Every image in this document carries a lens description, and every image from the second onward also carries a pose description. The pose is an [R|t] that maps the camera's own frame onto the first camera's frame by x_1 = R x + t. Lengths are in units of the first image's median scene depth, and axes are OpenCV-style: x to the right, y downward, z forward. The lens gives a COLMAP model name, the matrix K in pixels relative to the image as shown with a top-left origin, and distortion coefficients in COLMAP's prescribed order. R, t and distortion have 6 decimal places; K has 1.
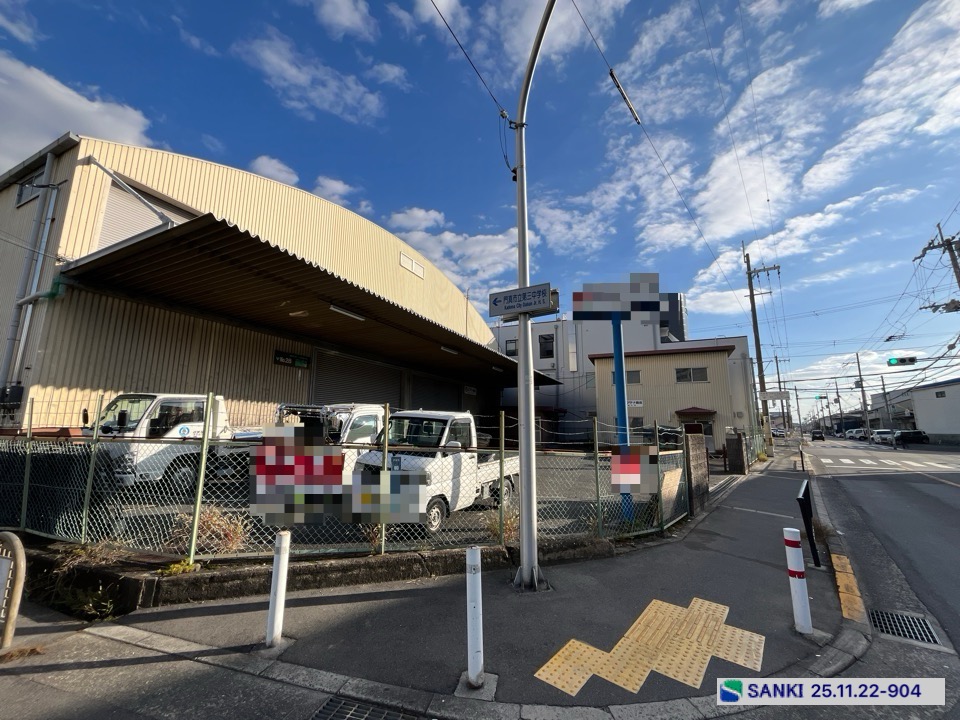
lens RADIAL K [[389.7, 0, 476.6], [0, 389.7, 361.2], [0, 0, 1]] dist [-0.002387, -0.000176]
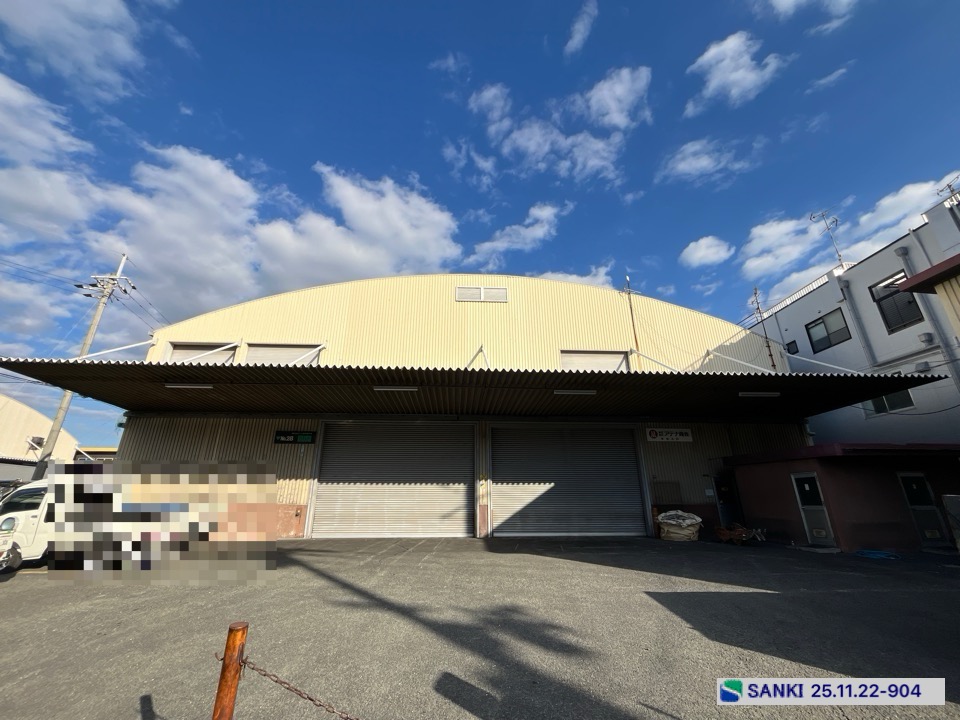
lens RADIAL K [[389.7, 0, 476.6], [0, 389.7, 361.2], [0, 0, 1]] dist [-0.002387, -0.000176]
pose [[0.469059, -0.311151, -0.826541, 1.258156], [0.153427, 0.950361, -0.270693, 0.293656], [0.869738, 0.000157, 0.493514, 1.622359]]
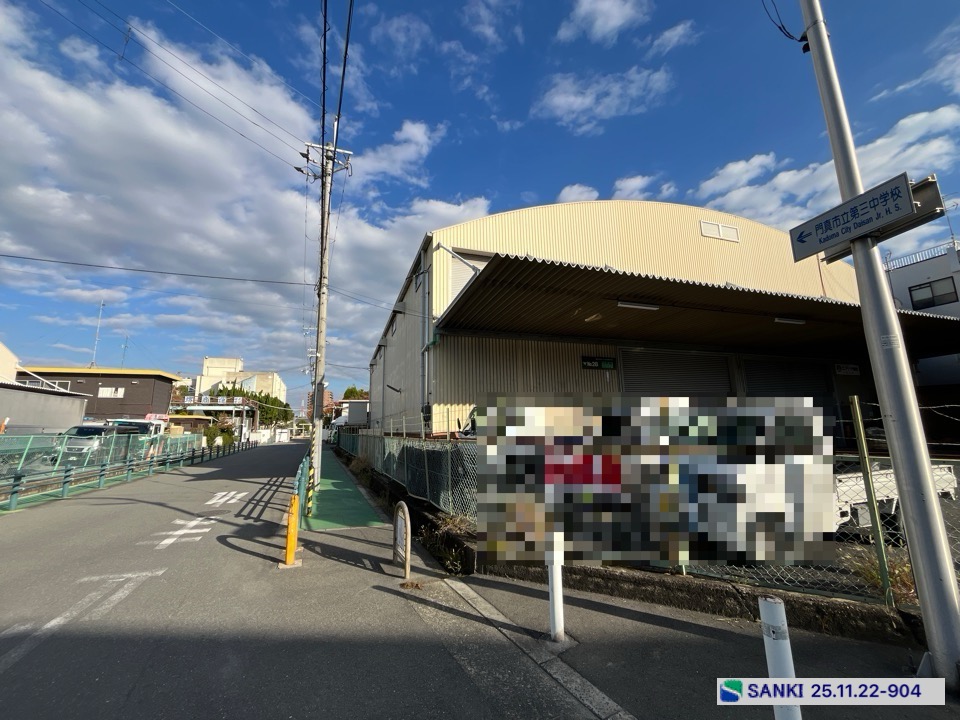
lens RADIAL K [[389.2, 0, 476.2], [0, 389.2, 360.0], [0, 0, 1]] dist [-0.002435, 0.000187]
pose [[0.692196, -0.146951, -0.706590, 0.065045], [0.145908, 0.987328, -0.062401, 0.011684], [0.706806, -0.059904, 0.704866, 0.065553]]
